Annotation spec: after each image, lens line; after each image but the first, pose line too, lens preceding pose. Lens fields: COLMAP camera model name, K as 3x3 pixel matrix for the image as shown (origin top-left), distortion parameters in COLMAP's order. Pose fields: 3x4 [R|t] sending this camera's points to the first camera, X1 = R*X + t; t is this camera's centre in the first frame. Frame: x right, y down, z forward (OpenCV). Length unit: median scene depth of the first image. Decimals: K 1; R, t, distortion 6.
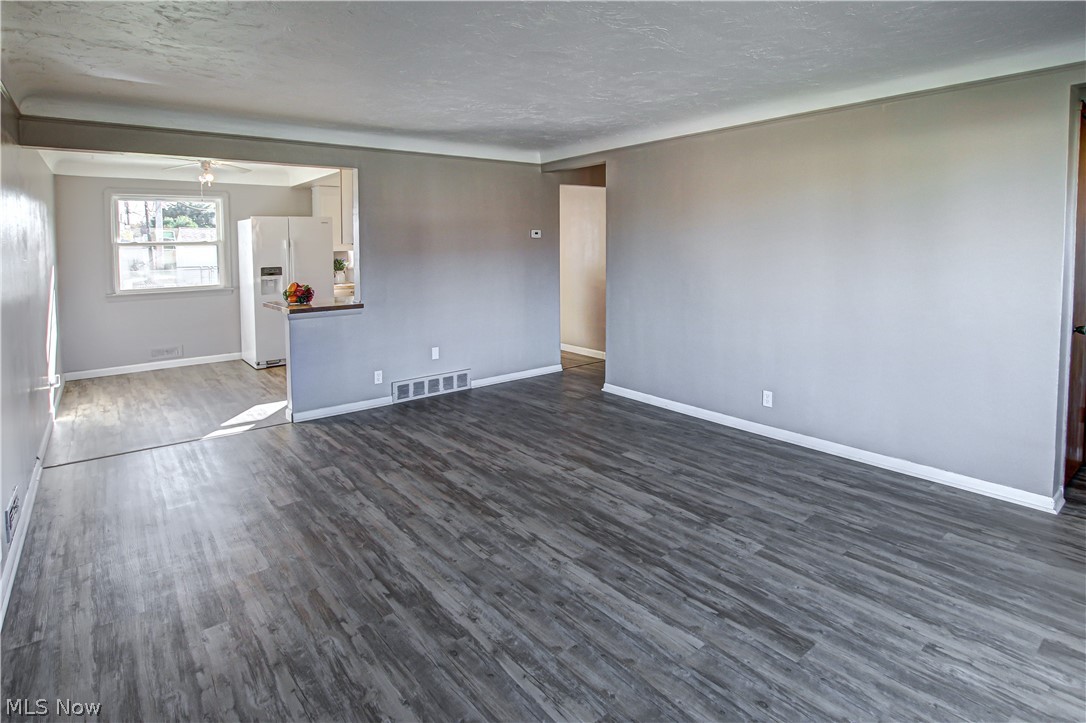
lens RADIAL K [[551.3, 0, 557.9], [0, 551.3, 263.8], [0, 0, 1]] dist [-0.031157, 0.003060]
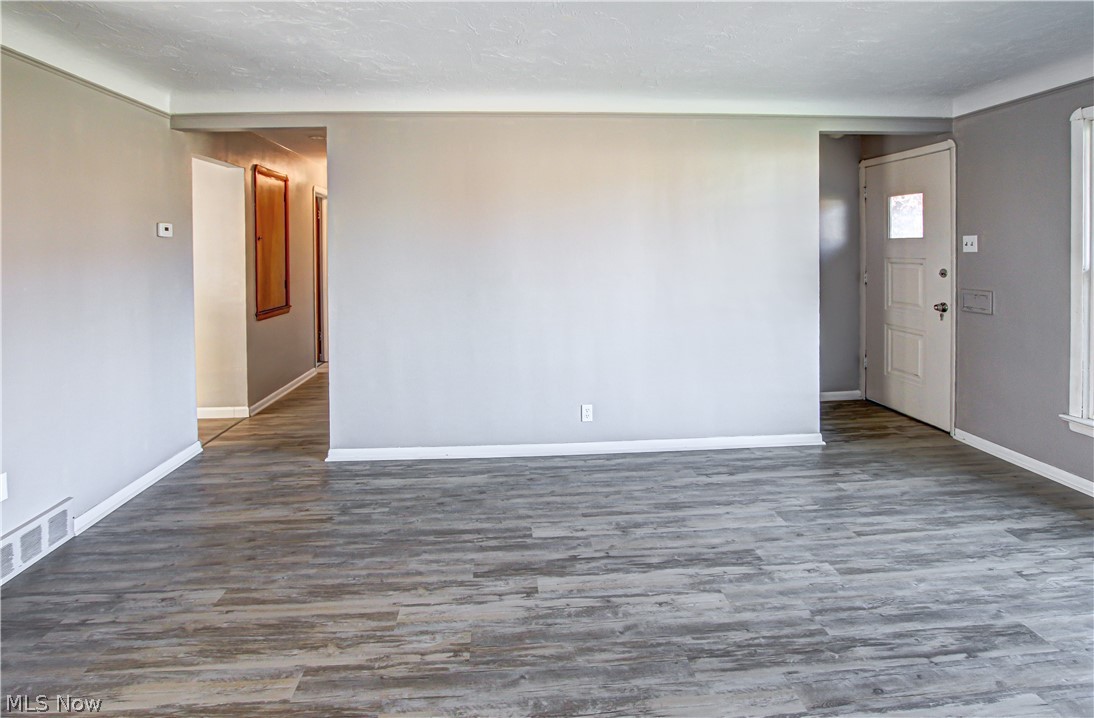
lens RADIAL K [[555.4, 0, 526.3], [0, 555.4, 260.0], [0, 0, 1]] dist [-0.031157, 0.003060]
pose [[0.610206, -0.015131, 0.792098, -0.587309], [0.040848, 0.999089, -0.012383, 0.001237], [-0.791189, 0.039912, 0.610268, 0.745170]]
